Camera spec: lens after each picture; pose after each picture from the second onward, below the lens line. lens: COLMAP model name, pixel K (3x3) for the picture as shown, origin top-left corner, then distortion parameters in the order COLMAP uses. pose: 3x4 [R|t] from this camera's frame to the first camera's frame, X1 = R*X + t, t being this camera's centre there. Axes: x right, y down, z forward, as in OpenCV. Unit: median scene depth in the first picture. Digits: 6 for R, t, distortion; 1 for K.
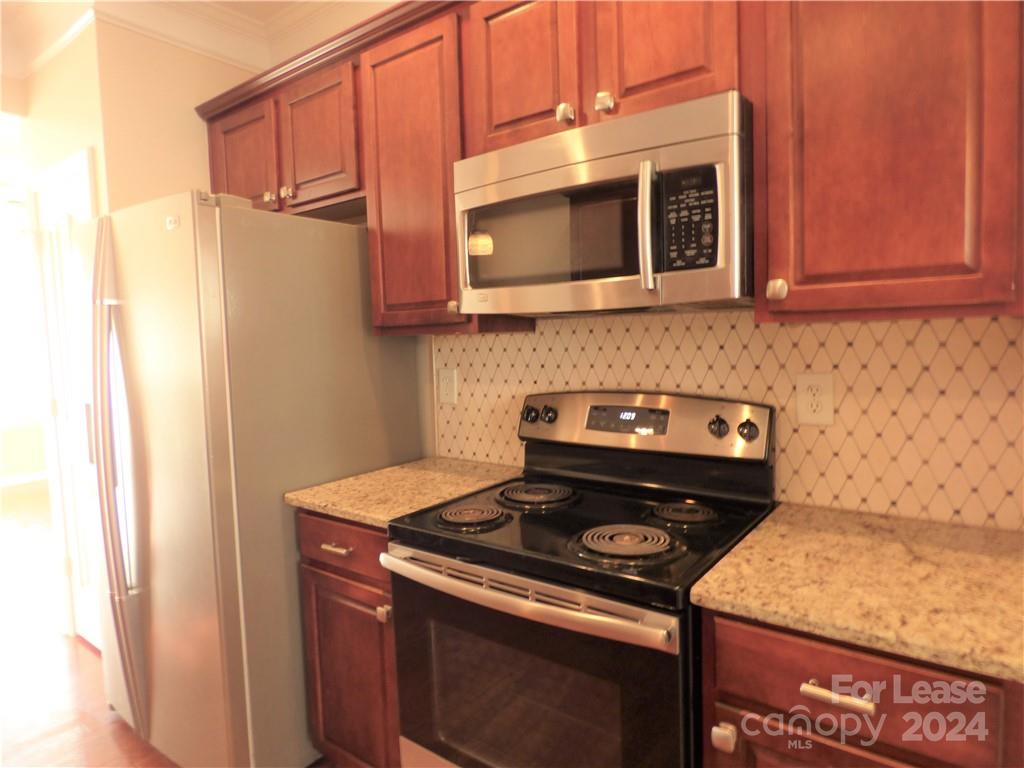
lens RADIAL K [[610.6, 0, 513.5], [0, 610.6, 381.0], [0, 0, 1]] dist [-0.007742, -0.005375]
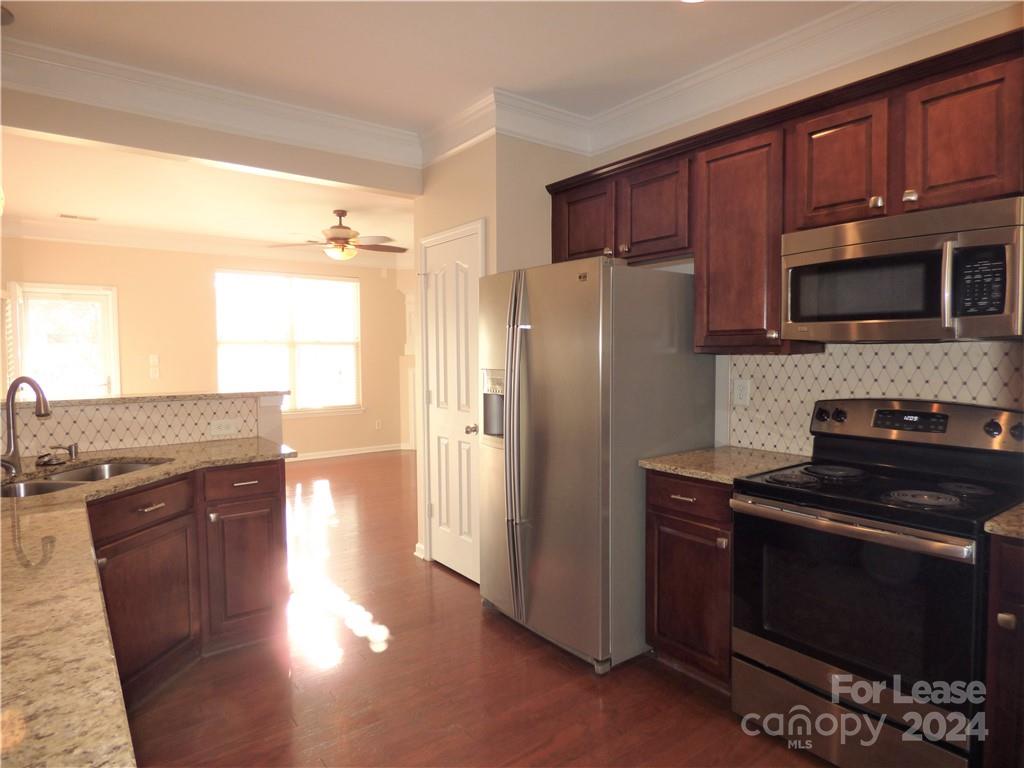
lens RADIAL K [[610.6, 0, 513.5], [0, 610.6, 381.0], [0, 0, 1]] dist [-0.007742, -0.005375]
pose [[0.959551, 0.036050, -0.279217, -0.282183], [-0.041767, 0.999021, -0.014550, 0.031938], [0.278420, 0.025624, 0.960118, -0.527309]]
